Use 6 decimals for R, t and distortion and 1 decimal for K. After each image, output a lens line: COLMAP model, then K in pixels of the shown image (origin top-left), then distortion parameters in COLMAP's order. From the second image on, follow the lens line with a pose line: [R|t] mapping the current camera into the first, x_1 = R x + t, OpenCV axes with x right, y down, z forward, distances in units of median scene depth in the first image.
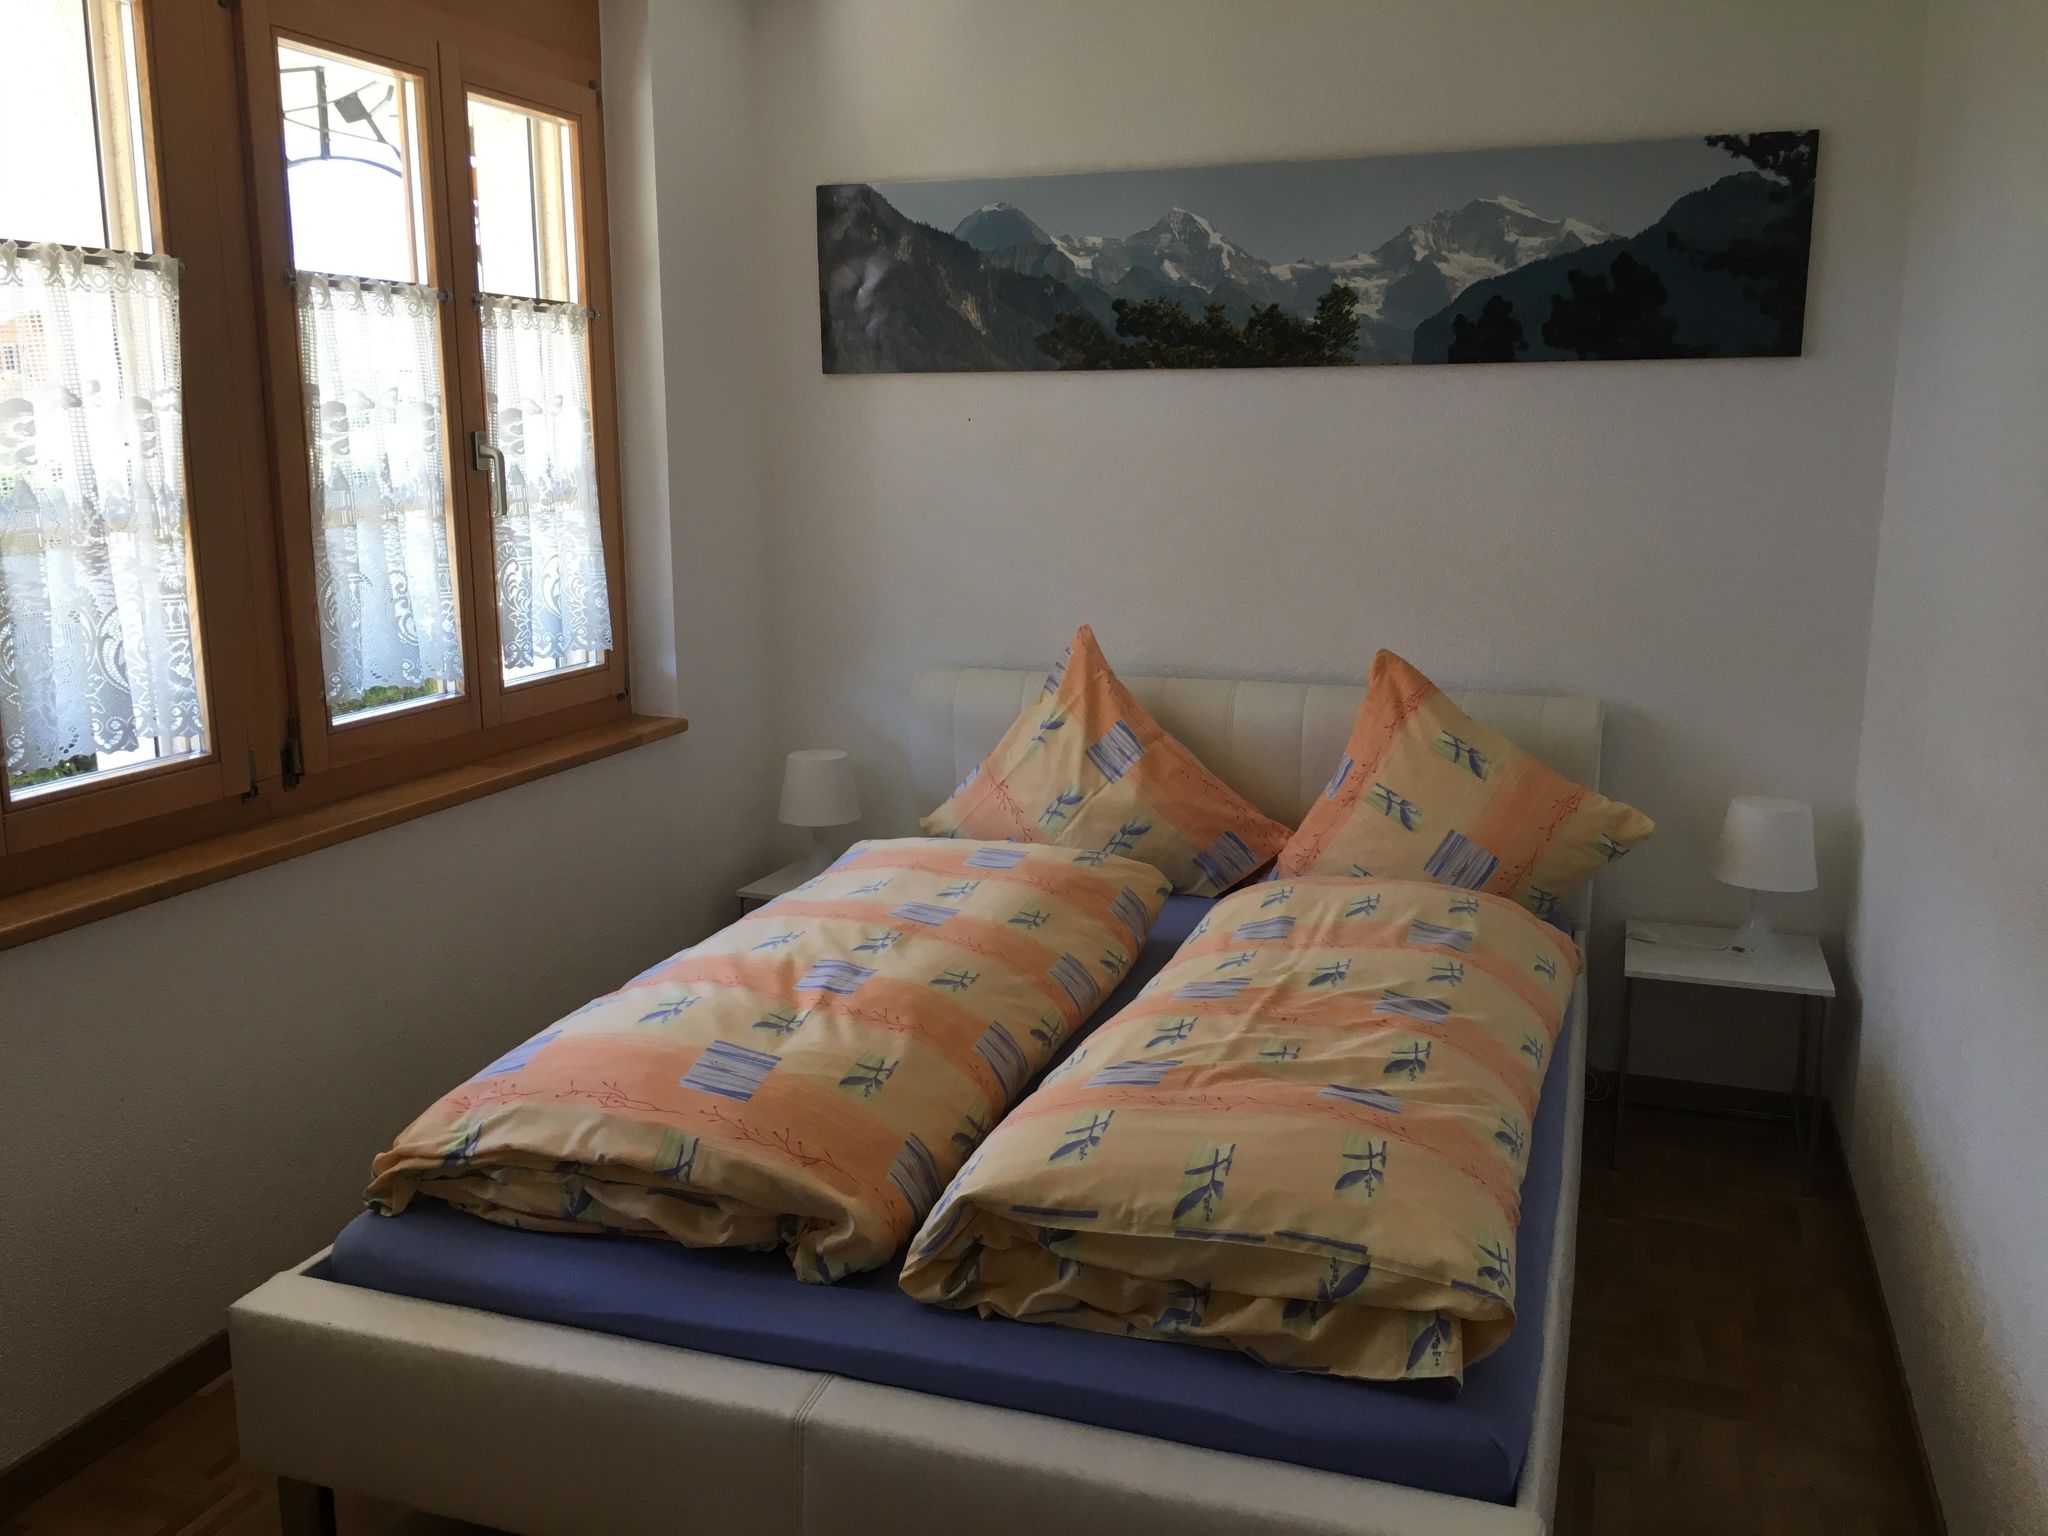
lens RADIAL K [[1740.1, 0, 1035.0], [0, 1740.1, 770.9], [0, 0, 1]] dist [0.029883, -0.016083]
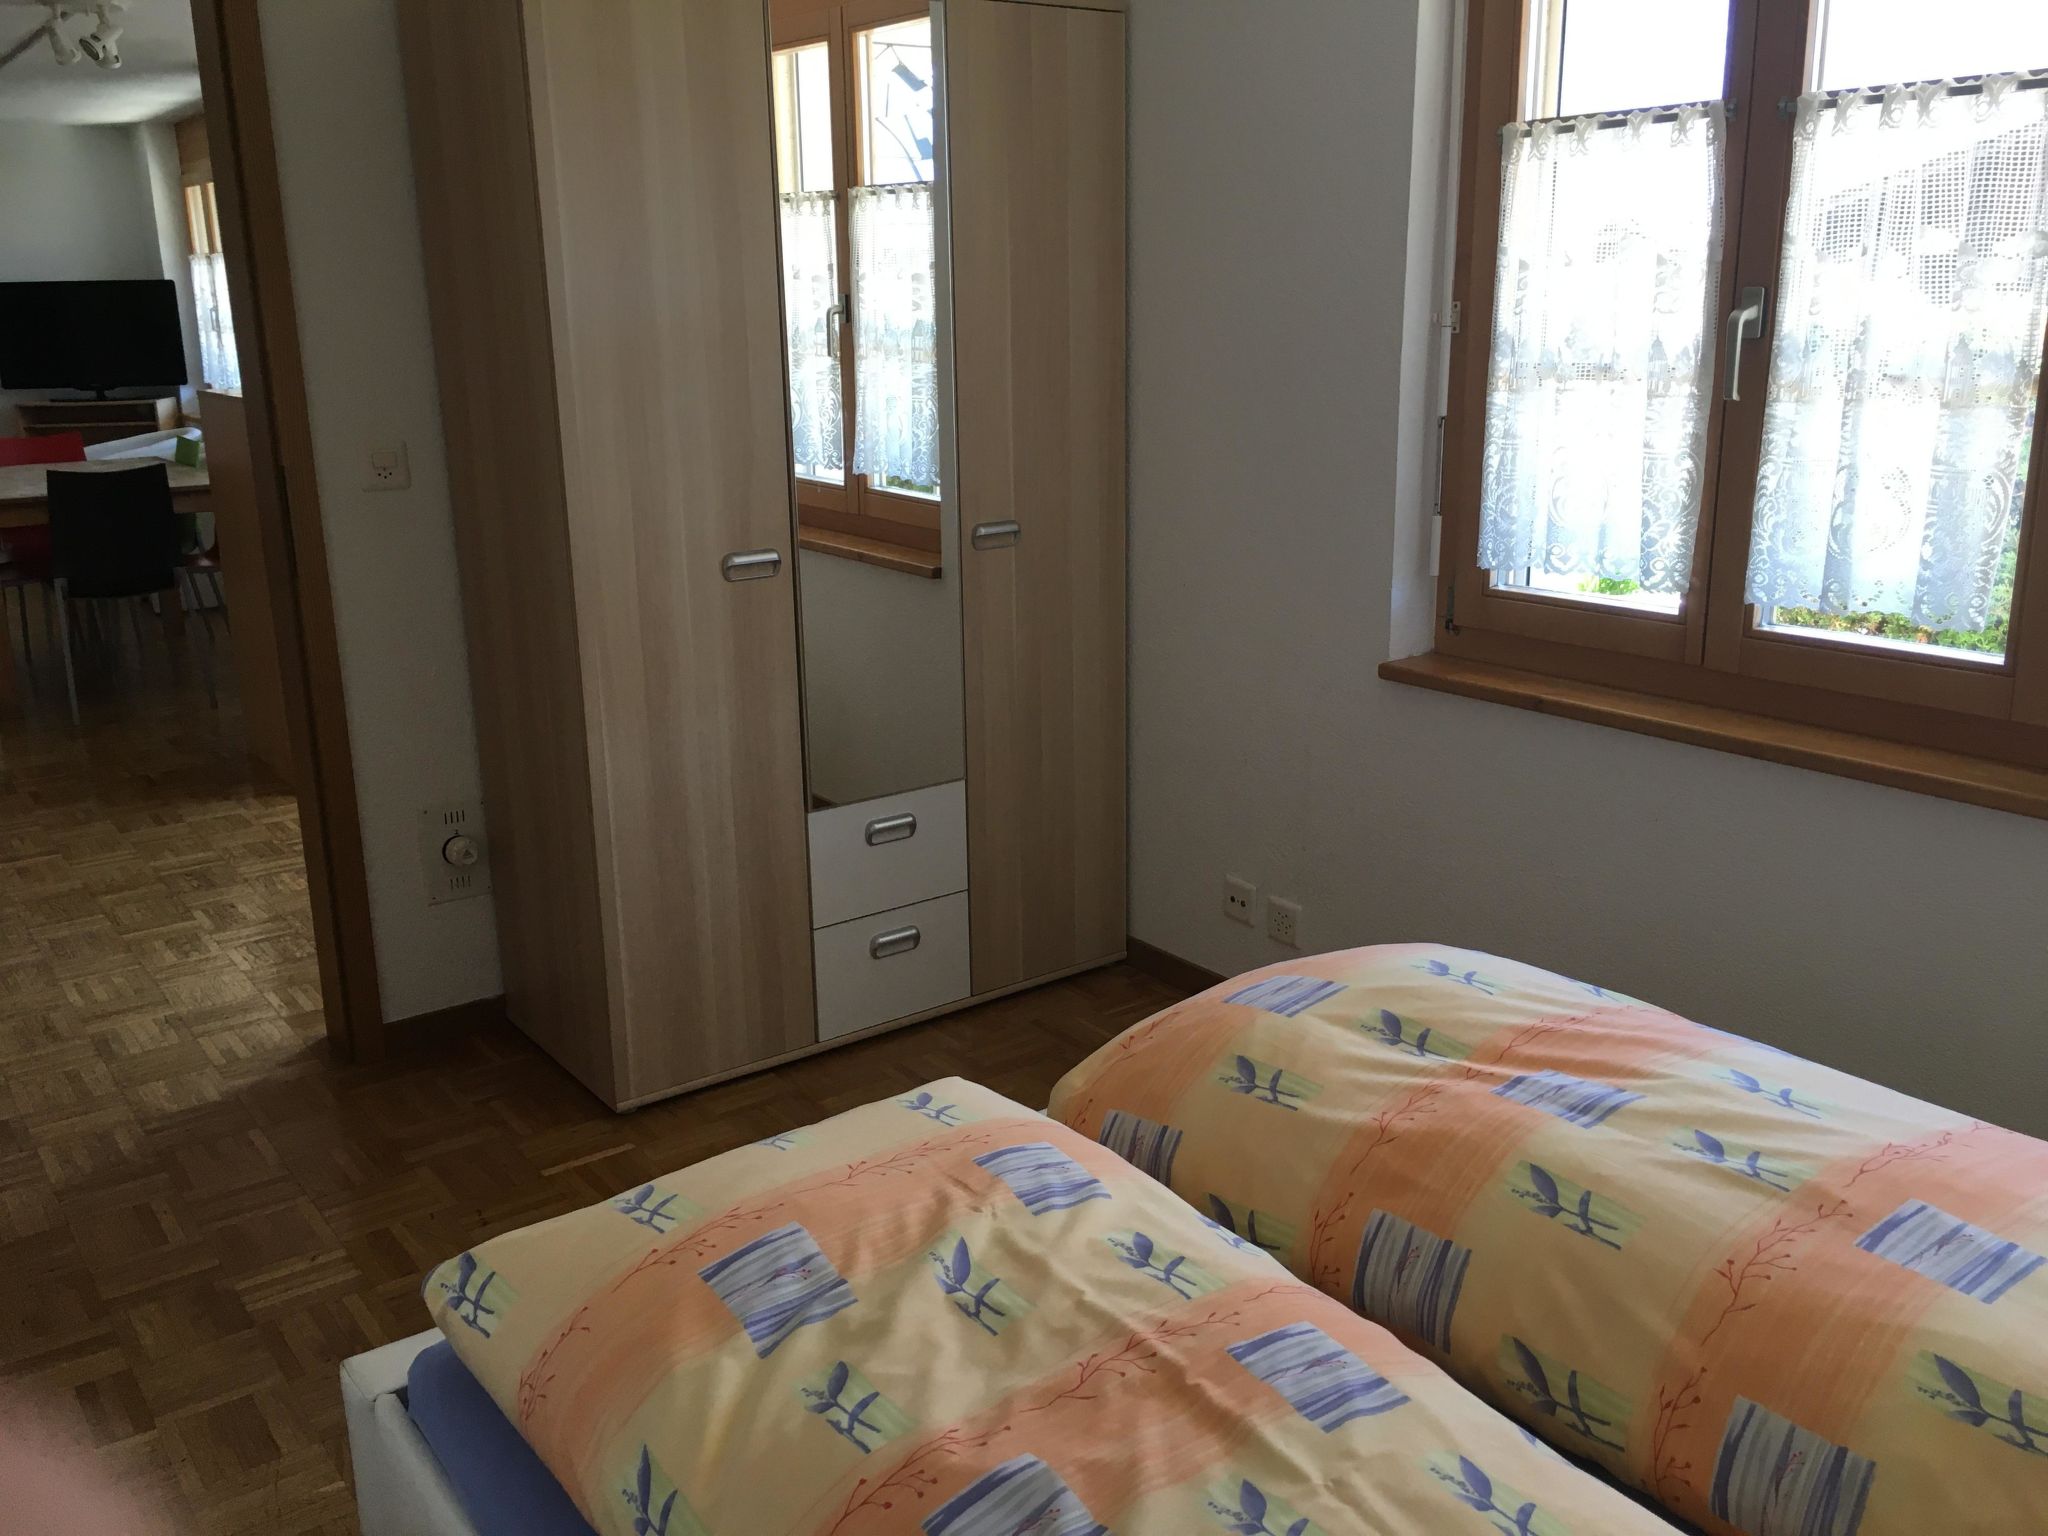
lens RADIAL K [[1740.1, 0, 1034.1], [0, 1740.1, 771.9], [0, 0, 1]] dist [0.029883, -0.016083]
pose [[-0.557458, 0.190693, -0.808008, 0.550608], [-0.186454, 0.919642, 0.345677, -0.200364], [0.808996, 0.343357, -0.477107, 1.190504]]
